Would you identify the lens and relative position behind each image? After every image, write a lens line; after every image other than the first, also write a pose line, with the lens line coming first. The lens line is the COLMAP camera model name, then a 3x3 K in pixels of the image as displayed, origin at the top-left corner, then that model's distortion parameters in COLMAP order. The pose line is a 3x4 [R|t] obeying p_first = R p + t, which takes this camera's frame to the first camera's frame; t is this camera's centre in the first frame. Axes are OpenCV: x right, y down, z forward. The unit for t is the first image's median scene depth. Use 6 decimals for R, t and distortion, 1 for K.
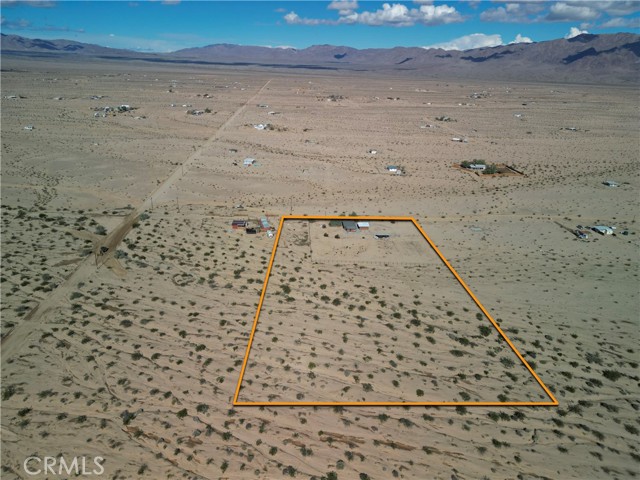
lens RADIAL K [[446.0, 0, 320.0], [0, 446.0, 240.0], [0, 0, 1]] dist [0.070216, -0.048851]
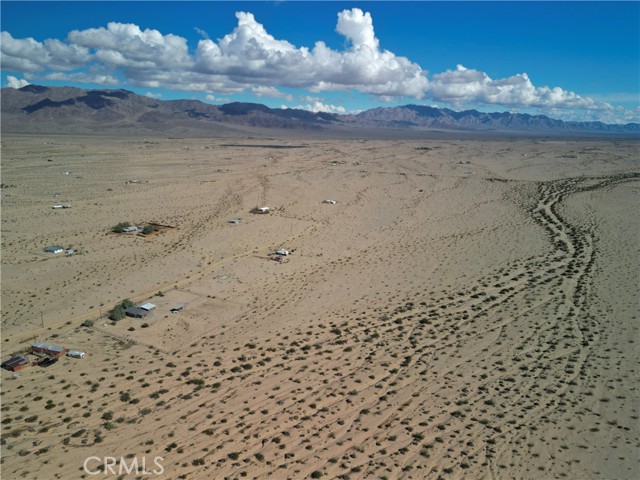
lens RADIAL K [[446.0, 0, 320.0], [0, 446.0, 240.0], [0, 0, 1]] dist [0.070216, -0.048851]
pose [[0.508950, -0.229622, 0.829604, -0.756262], [0.307814, 0.948587, 0.073715, -0.196337], [-0.803878, 0.217847, 0.553464, 0.154771]]
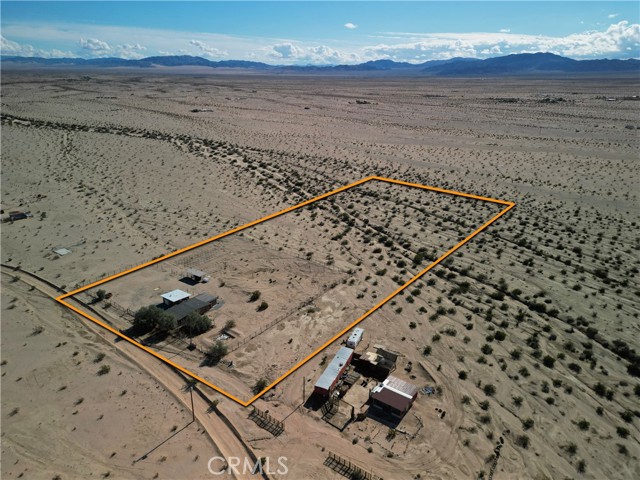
lens RADIAL K [[446.0, 0, 320.0], [0, 446.0, 240.0], [0, 0, 1]] dist [0.070216, -0.048851]
pose [[-0.780271, -0.253862, 0.571604, -0.457632], [0.196301, 0.768338, 0.609198, -0.540042], [-0.593837, 0.587546, -0.549679, 1.704438]]
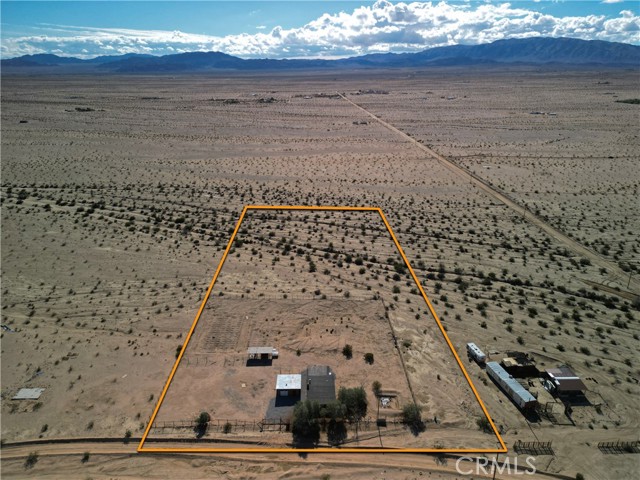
lens RADIAL K [[447.7, 0, 320.0], [0, 447.7, 240.0], [0, 0, 1]] dist [0.055976, -0.040745]
pose [[-0.999162, -0.038803, 0.013046, 0.098298], [-0.020085, 0.742357, 0.669703, -0.657236], [-0.035672, 0.668880, -0.742514, 1.840273]]
